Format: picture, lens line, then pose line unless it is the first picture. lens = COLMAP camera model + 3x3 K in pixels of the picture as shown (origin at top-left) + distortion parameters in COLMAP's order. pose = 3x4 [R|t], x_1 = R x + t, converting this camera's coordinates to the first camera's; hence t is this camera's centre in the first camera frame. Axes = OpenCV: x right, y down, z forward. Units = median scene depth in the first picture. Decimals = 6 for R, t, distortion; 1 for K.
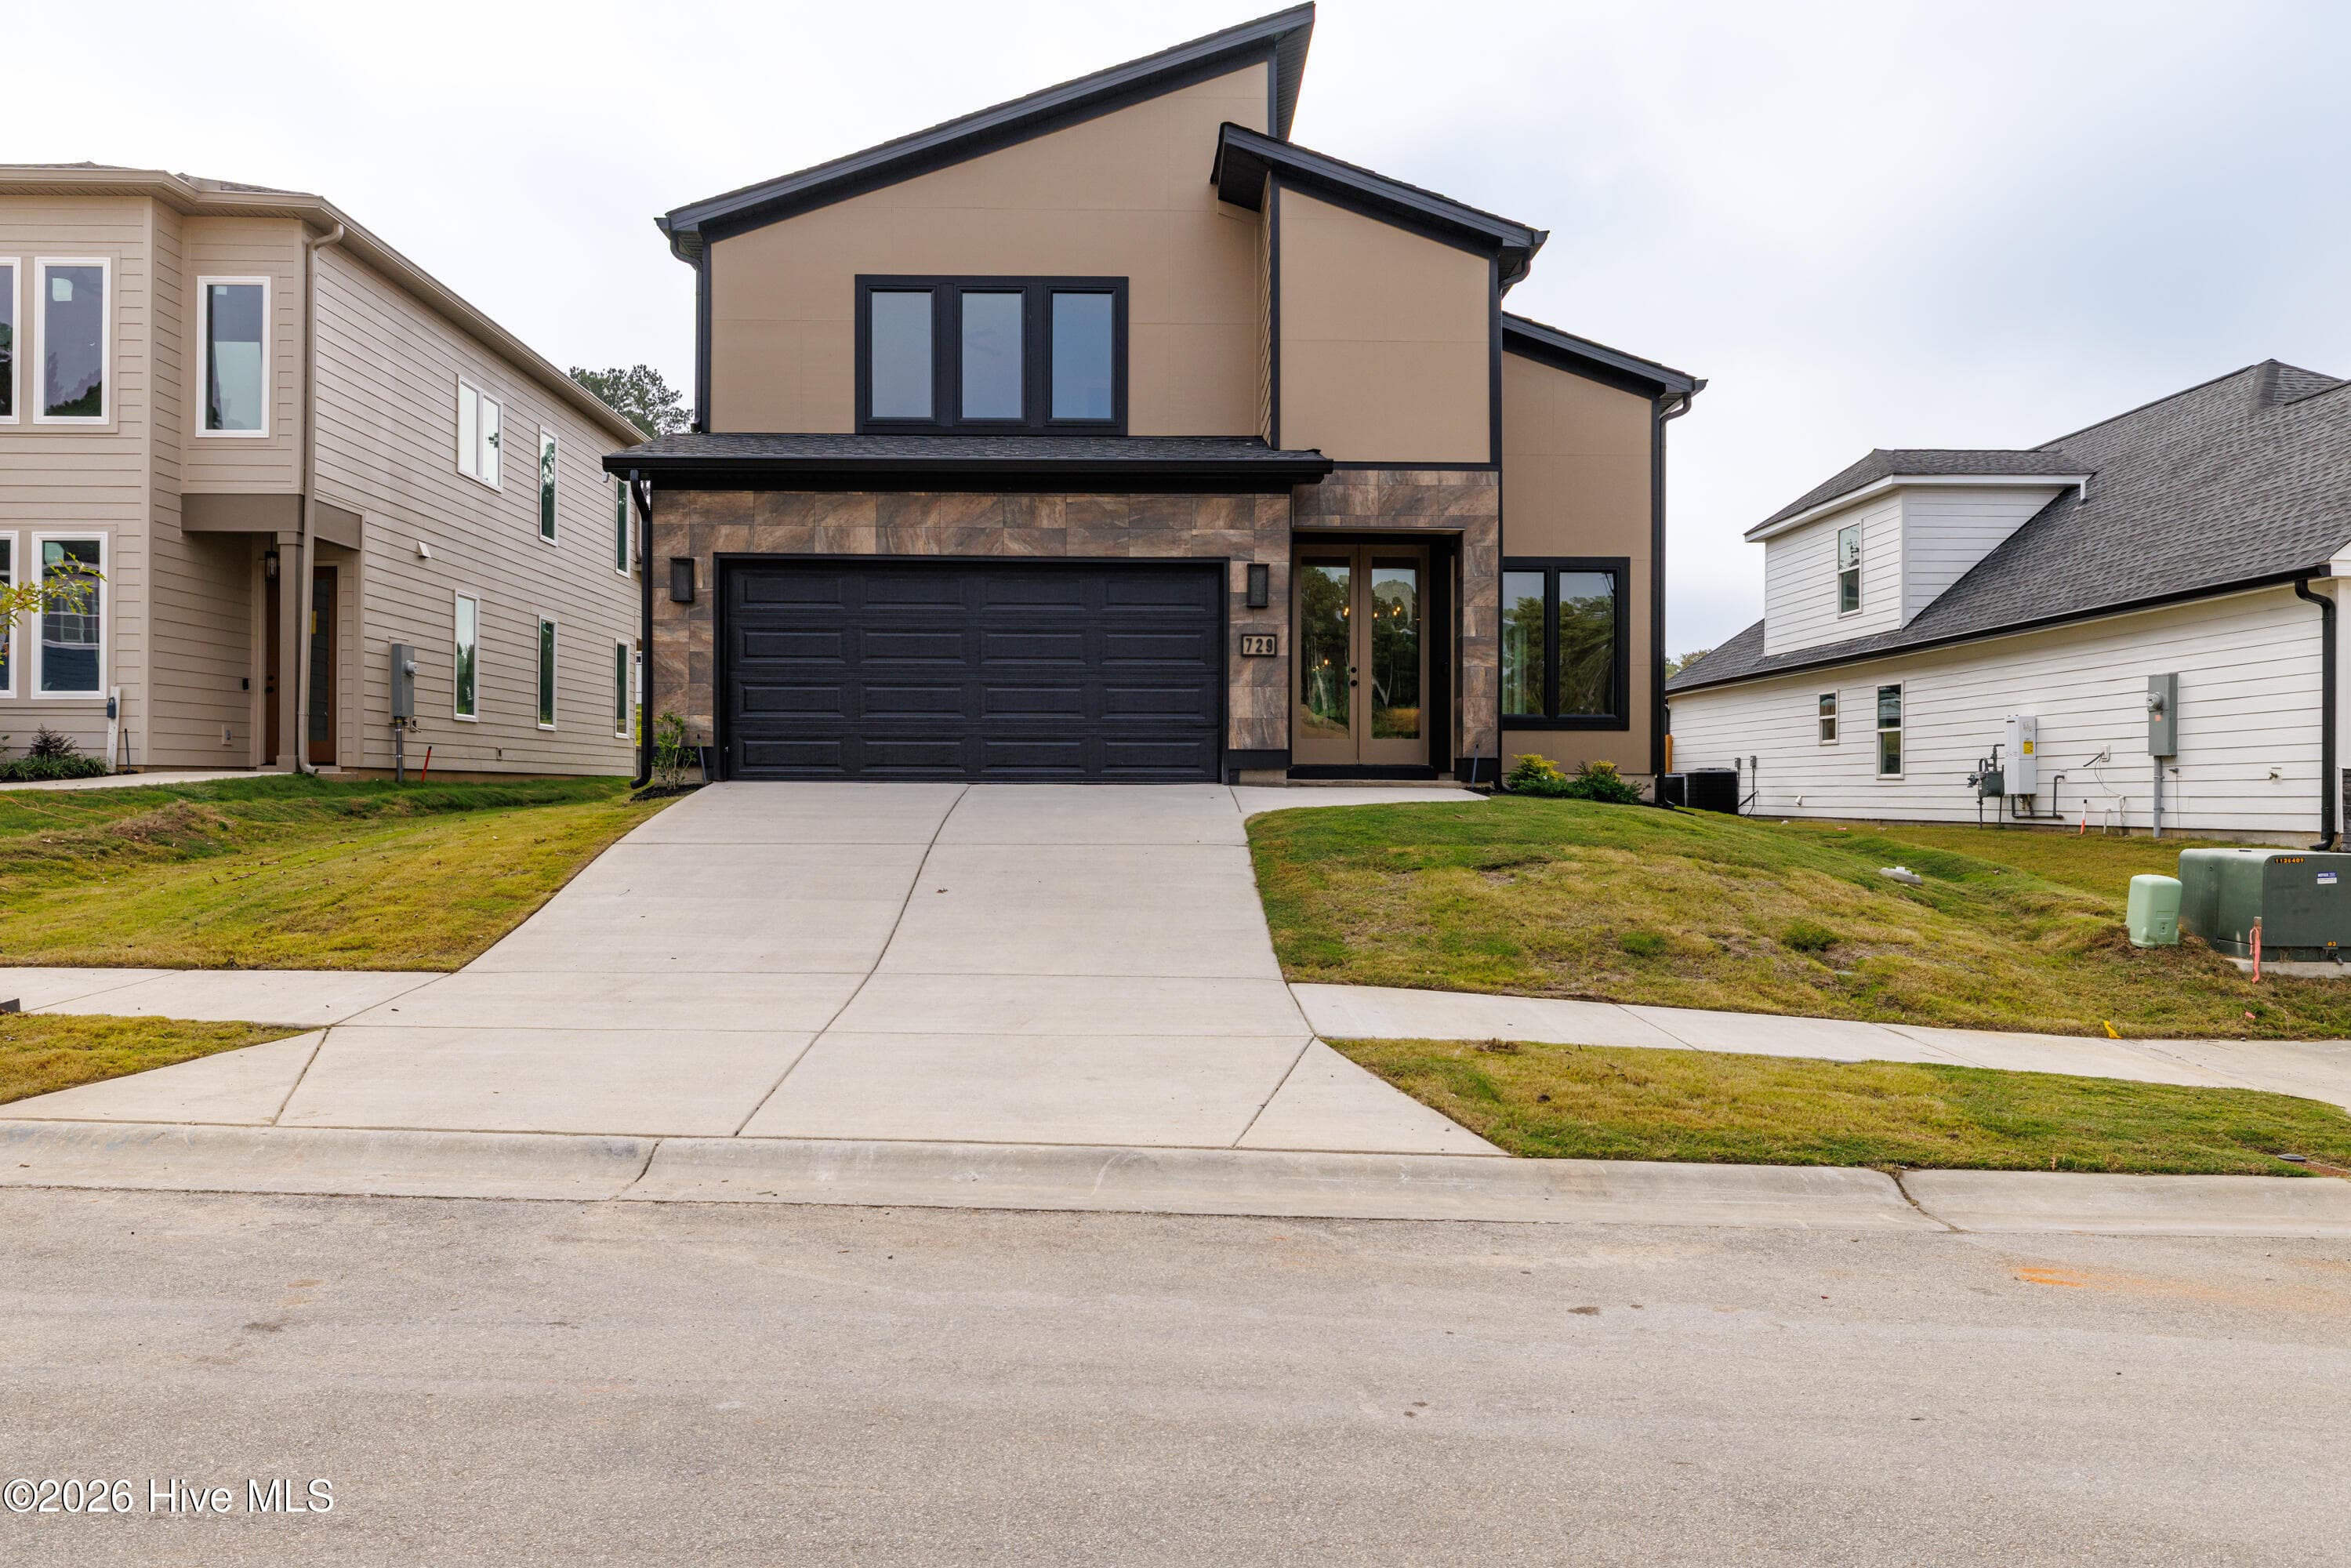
lens RADIAL K [[1706.2, 0, 1112.5], [0, 1706.2, 783.6], [0, 0, 1]] dist [0.017285, -0.029955]
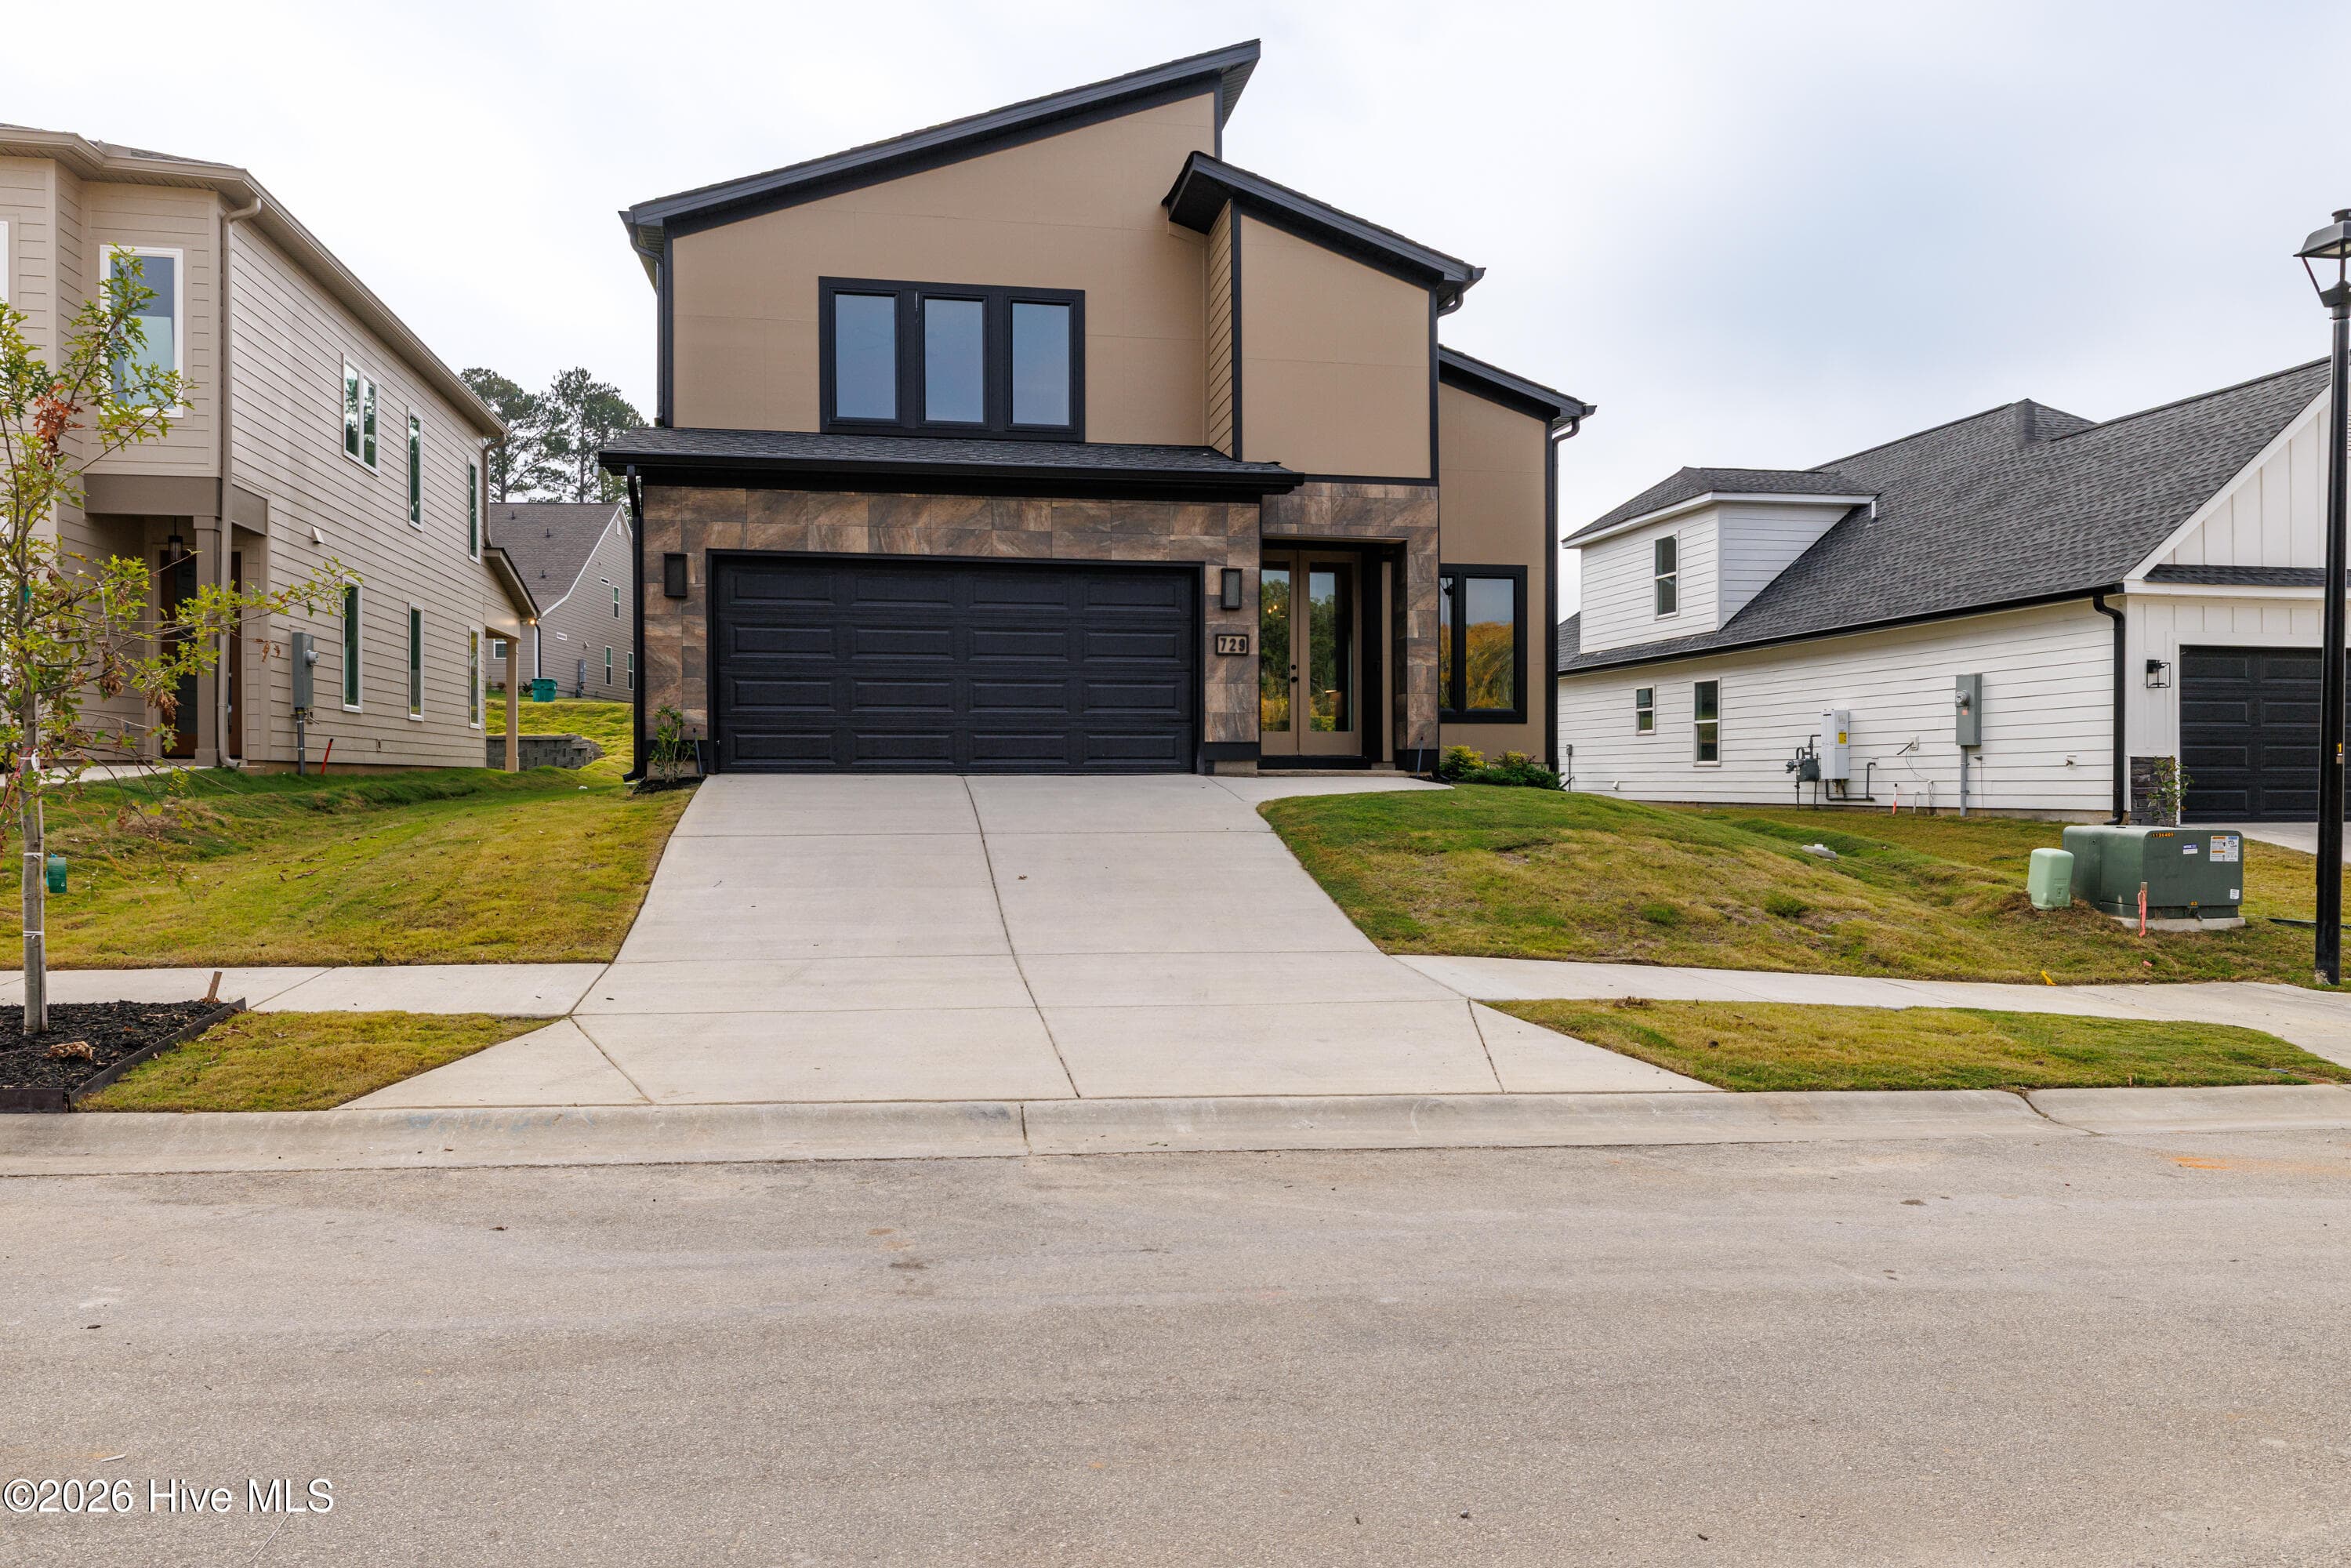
lens RADIAL K [[1706.2, 0, 1112.5], [0, 1706.2, 783.6], [0, 0, 1]] dist [0.017285, -0.029955]
pose [[0.985415, -0.005881, 0.170065, -0.165154], [0.004495, 0.999954, 0.008530, -0.003231], [-0.170107, -0.007642, 0.985396, -0.040783]]
